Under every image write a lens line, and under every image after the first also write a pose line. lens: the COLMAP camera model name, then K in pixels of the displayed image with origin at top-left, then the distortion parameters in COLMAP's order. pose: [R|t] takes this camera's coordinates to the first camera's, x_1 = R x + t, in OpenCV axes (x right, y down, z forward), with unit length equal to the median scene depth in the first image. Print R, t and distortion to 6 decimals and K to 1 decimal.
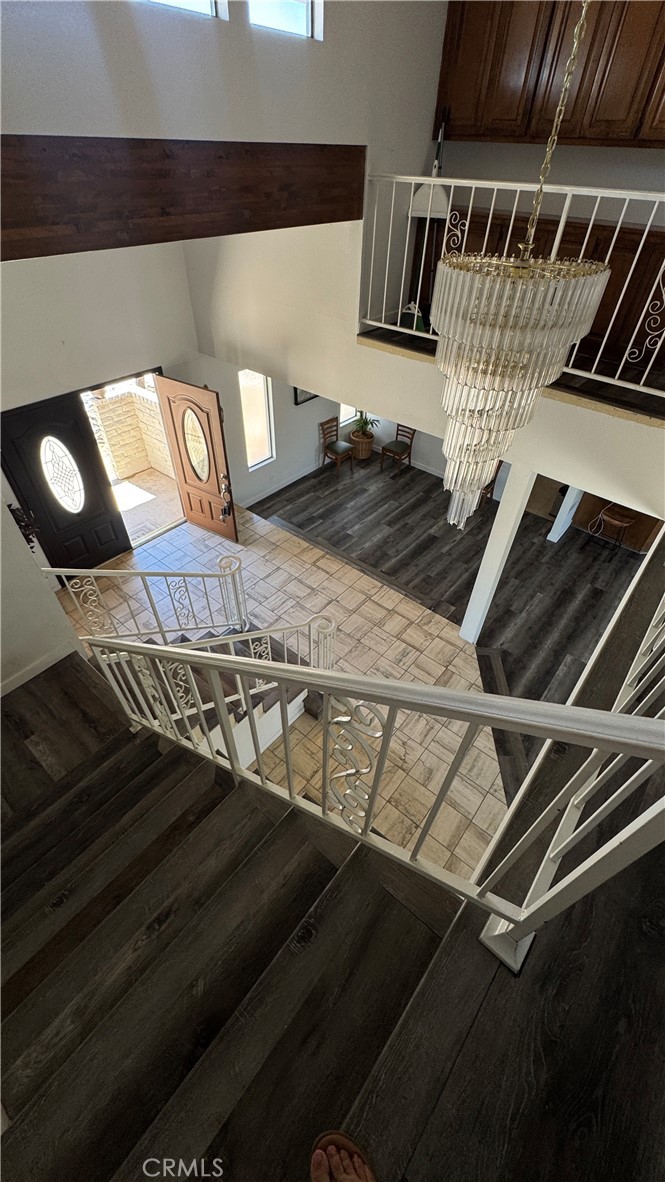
lens RADIAL K [[473.2, 0, 334.0], [0, 473.2, 589.6], [0, 0, 1]] dist [-0.004041, 0.000957]
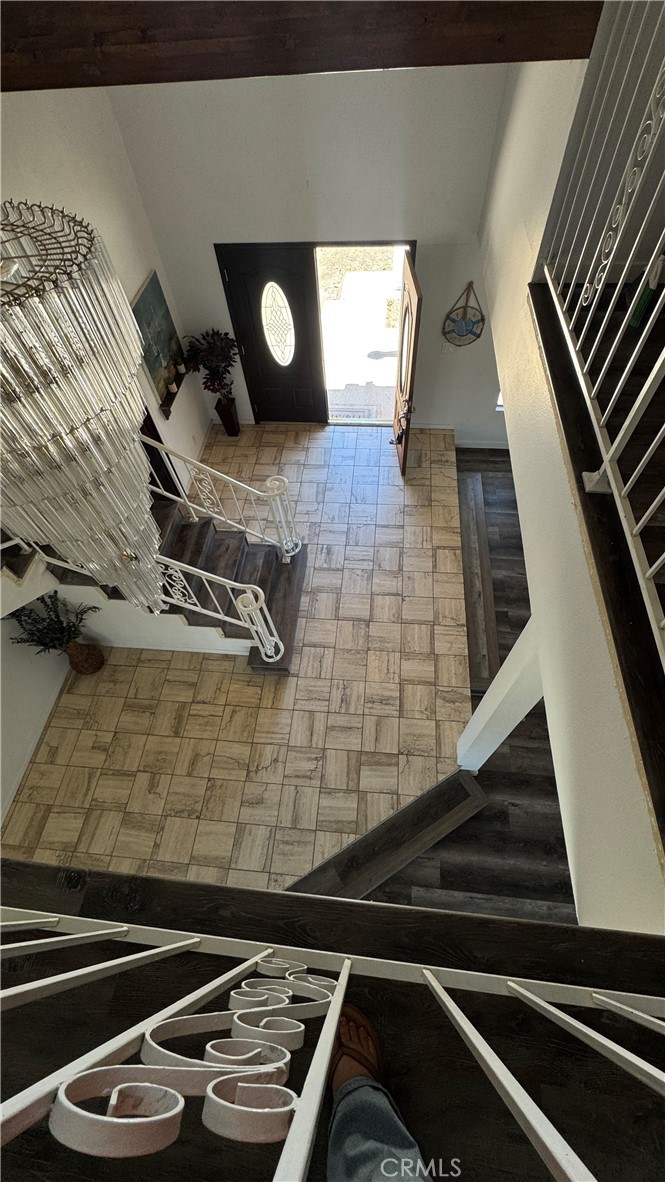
lens RADIAL K [[473.2, 0, 334.4], [0, 473.2, 588.3], [0, 0, 1]] dist [-0.004041, 0.000957]
pose [[0.558276, 0.662138, -0.499901, 0.378766], [-0.520604, 0.748734, 0.410328, -0.297500], [0.645987, 0.031174, 0.762712, 0.318189]]
